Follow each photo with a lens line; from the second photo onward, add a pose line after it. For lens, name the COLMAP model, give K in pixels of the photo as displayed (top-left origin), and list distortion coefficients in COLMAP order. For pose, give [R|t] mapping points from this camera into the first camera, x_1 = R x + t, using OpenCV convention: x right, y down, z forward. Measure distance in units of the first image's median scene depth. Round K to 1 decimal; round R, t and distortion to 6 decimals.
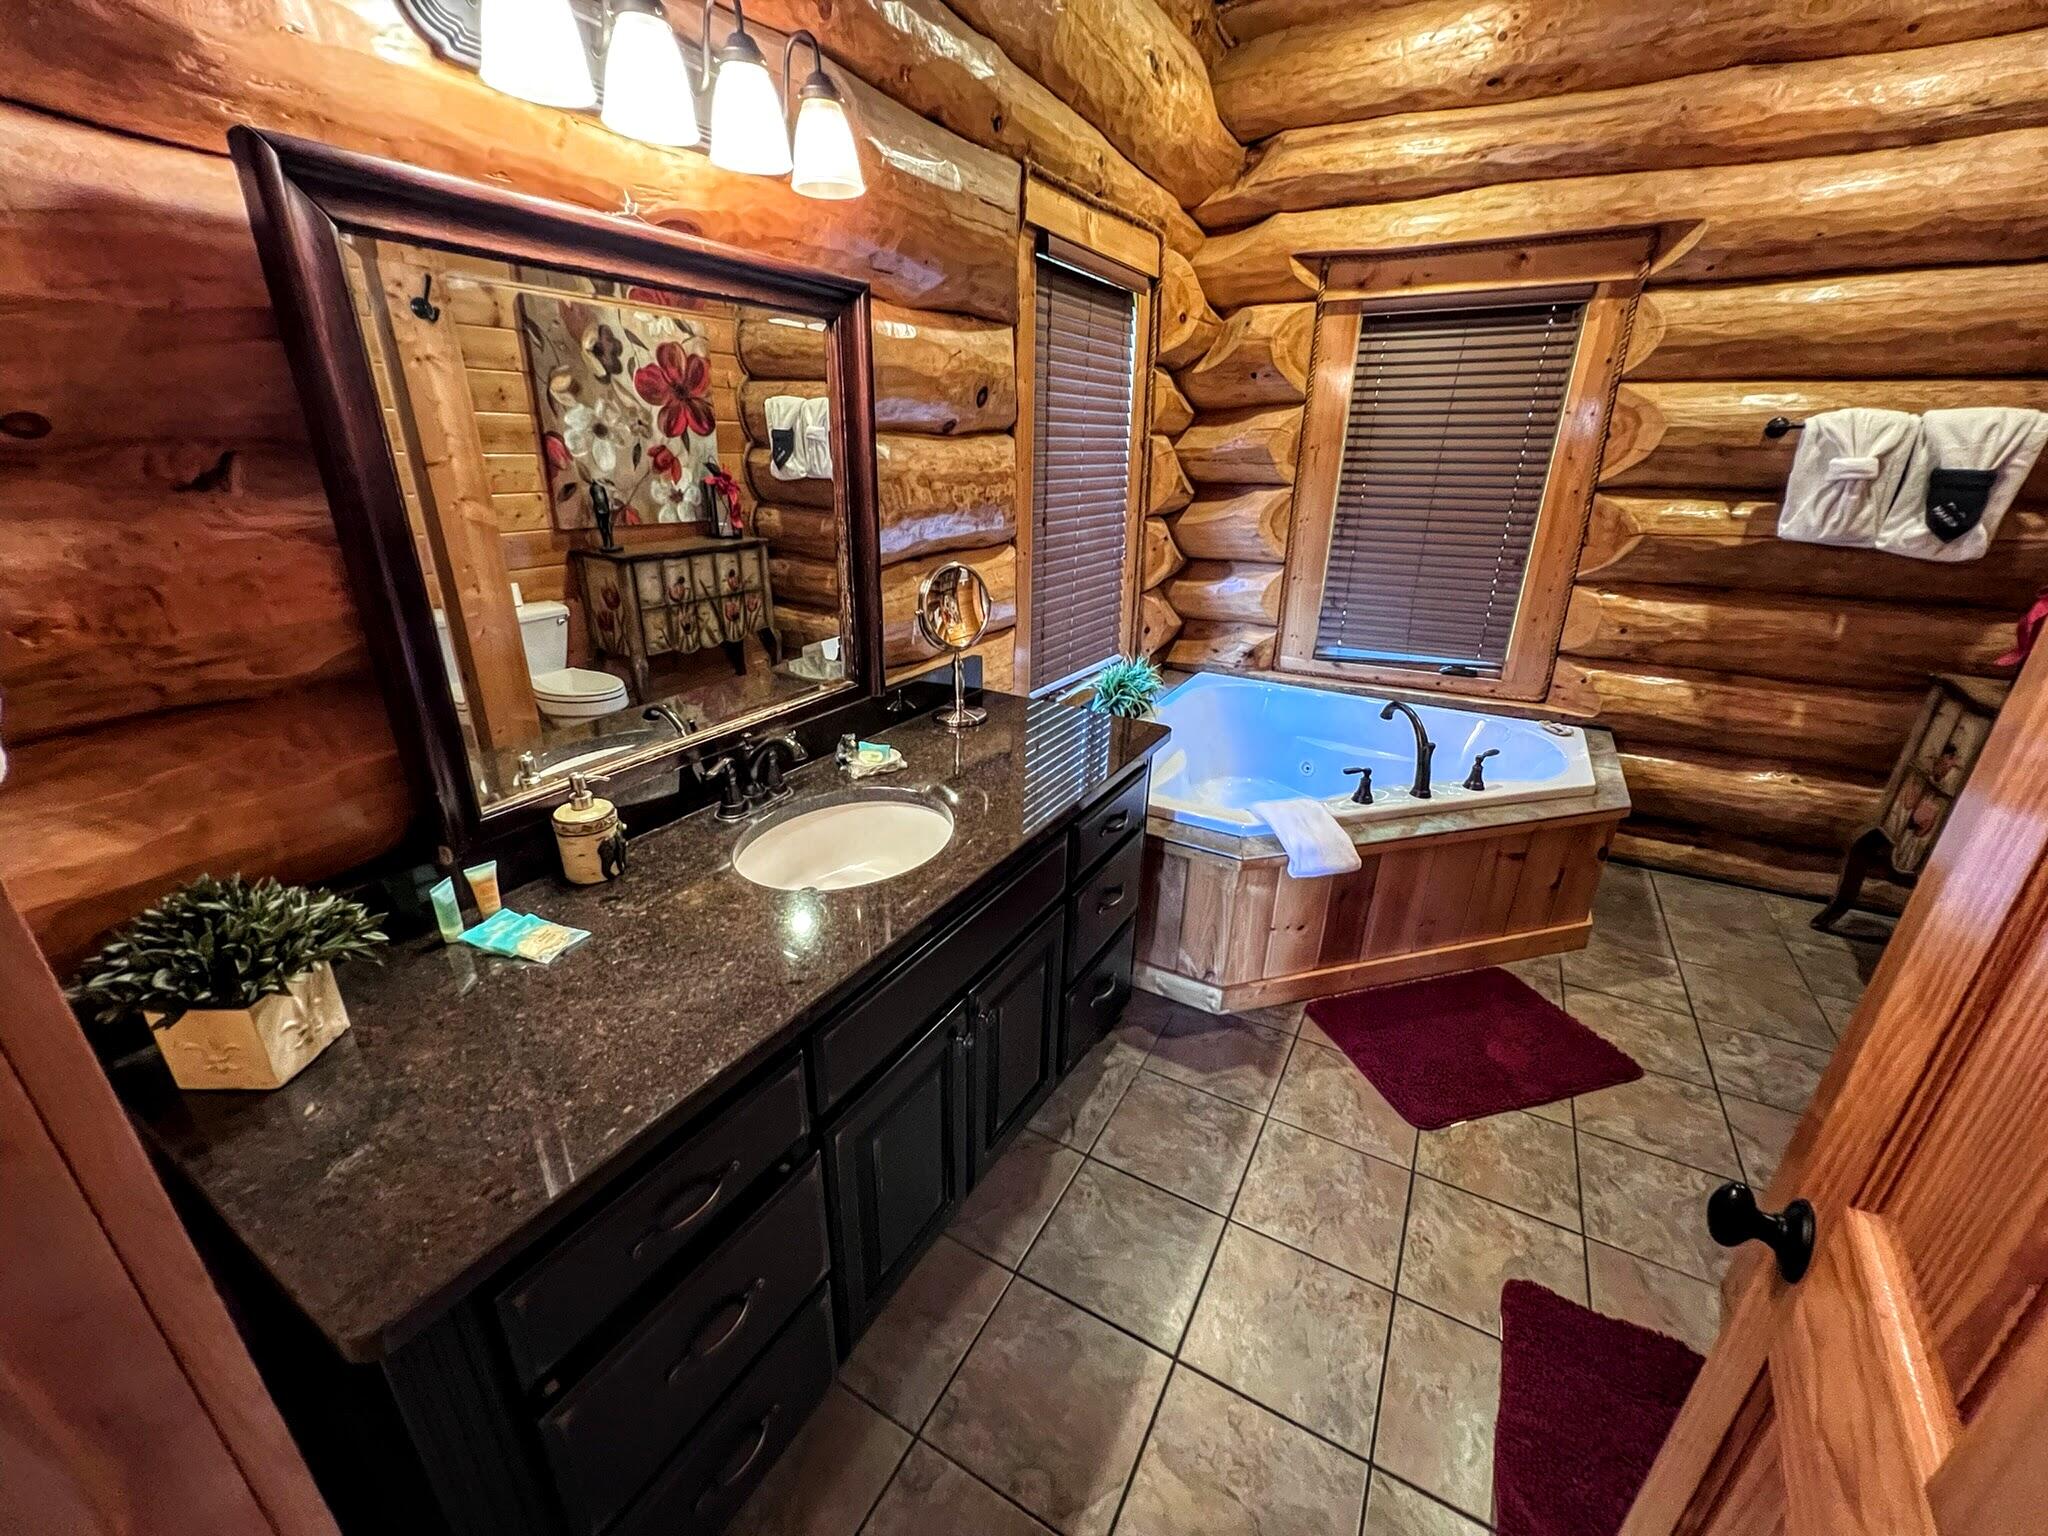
lens RADIAL K [[819.6, 0, 1019.8], [0, 819.6, 779.7], [0, 0, 1]] dist [-0.002142, 0.000505]
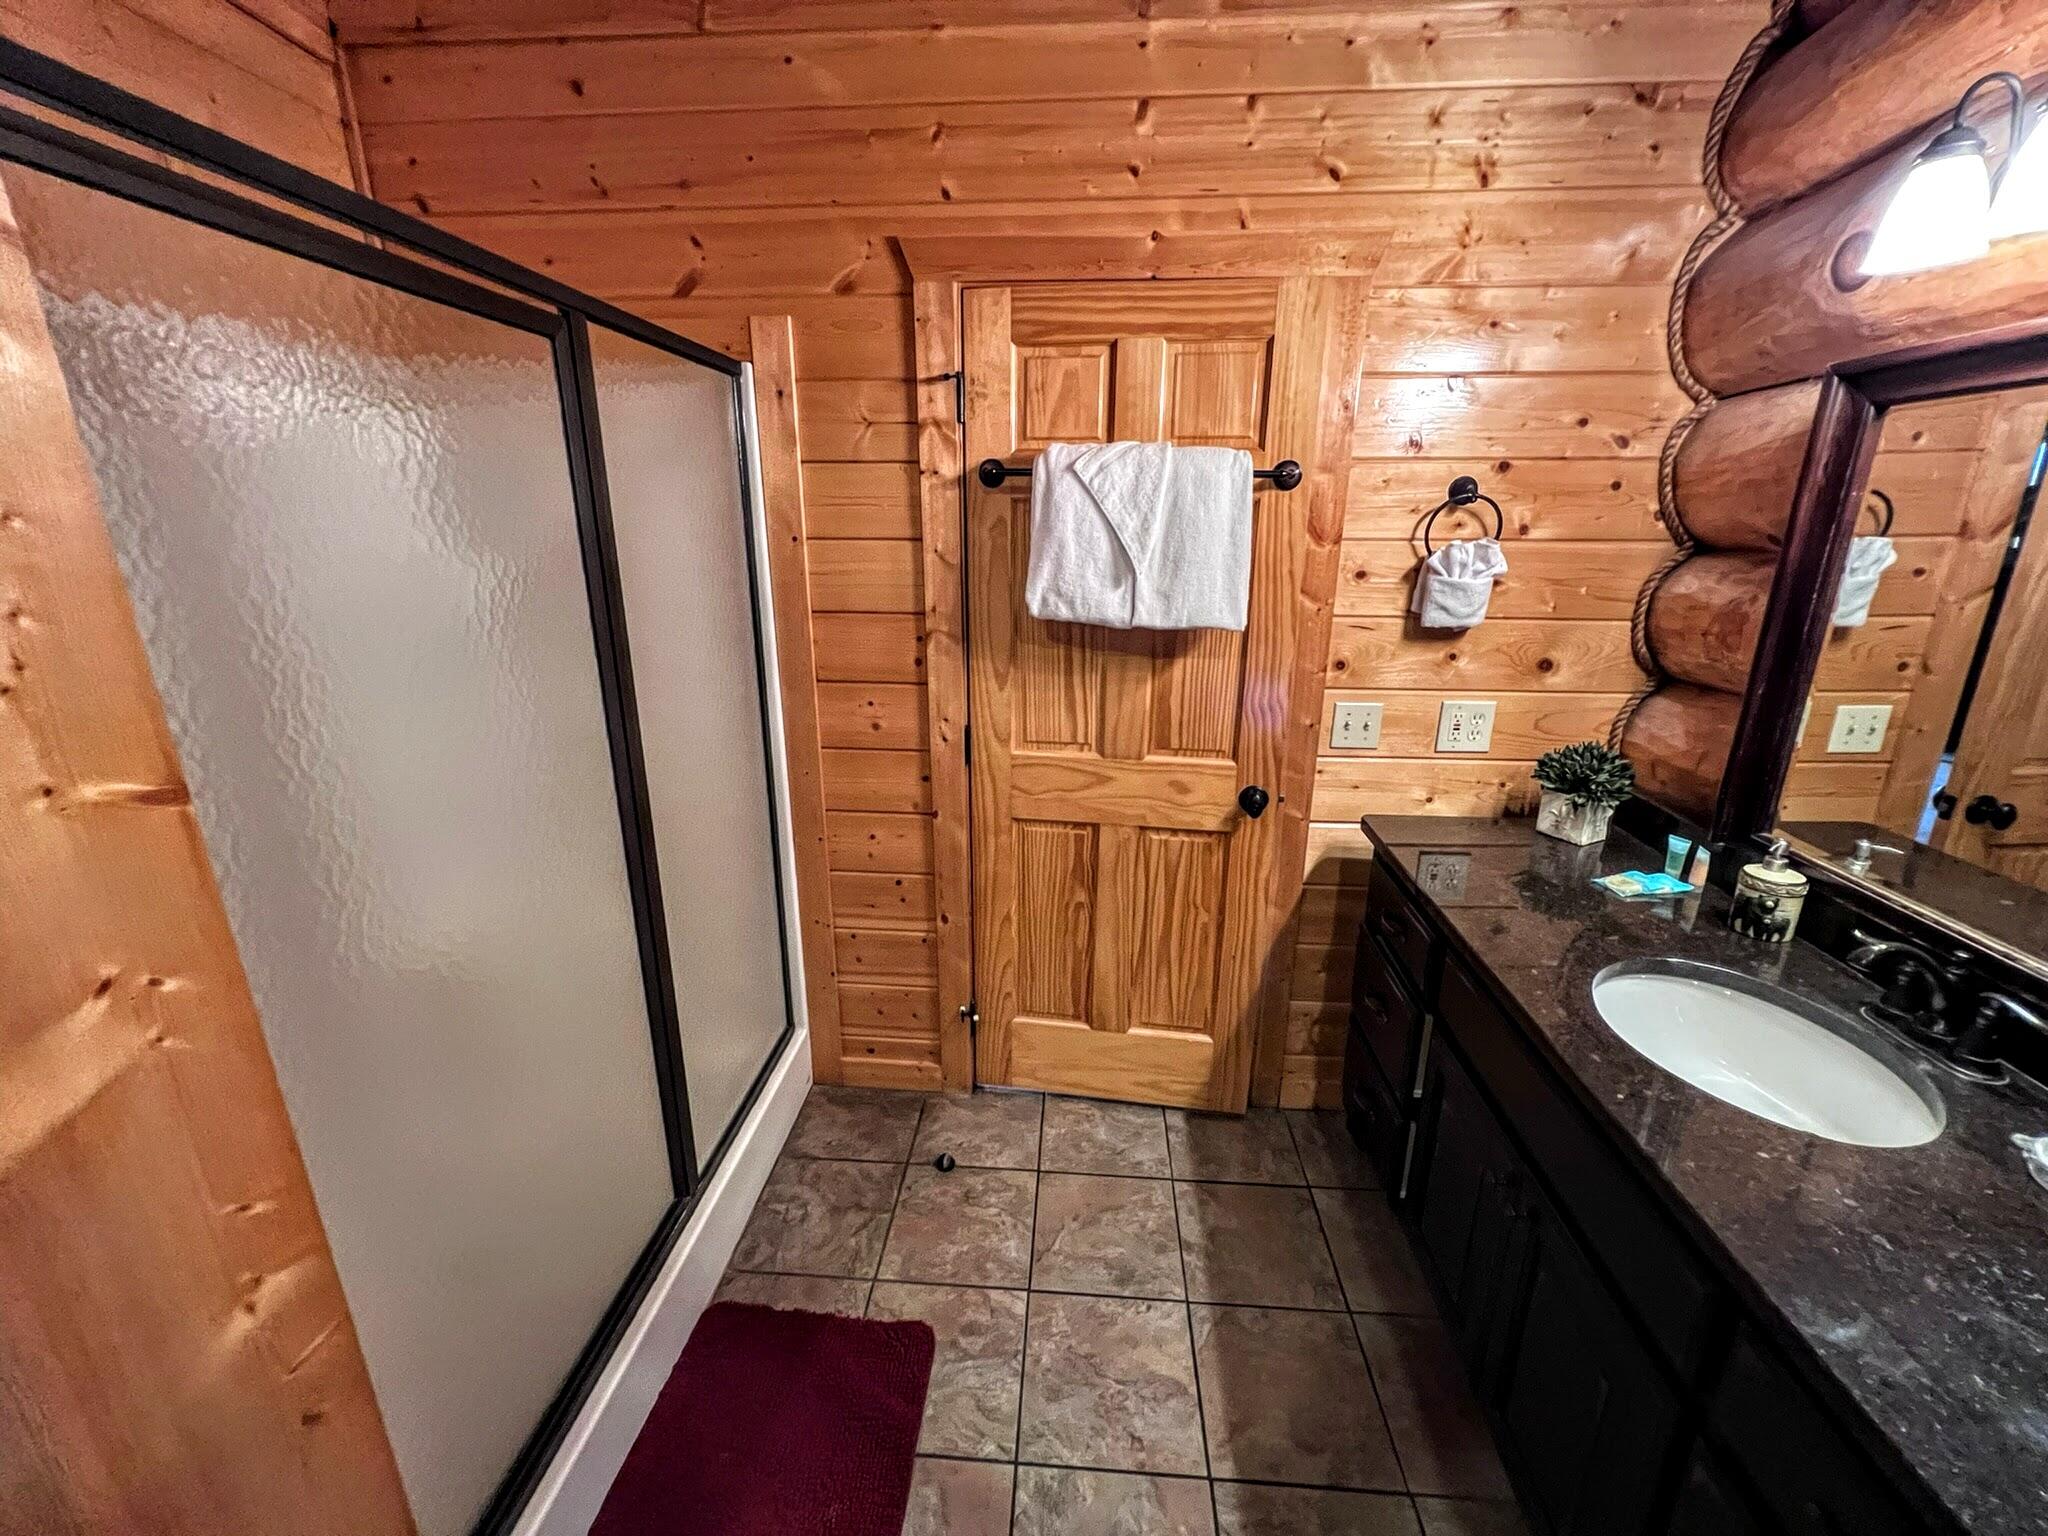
lens RADIAL K [[819.6, 0, 1024.9], [0, 819.6, 759.6], [0, 0, 1]] dist [-0.002142, 0.000505]
pose [[-0.905468, 0.104987, -0.411224, 0.779139], [-0.174095, 0.791772, 0.585481, -0.526770], [0.387064, 0.601726, -0.698647, 1.227760]]
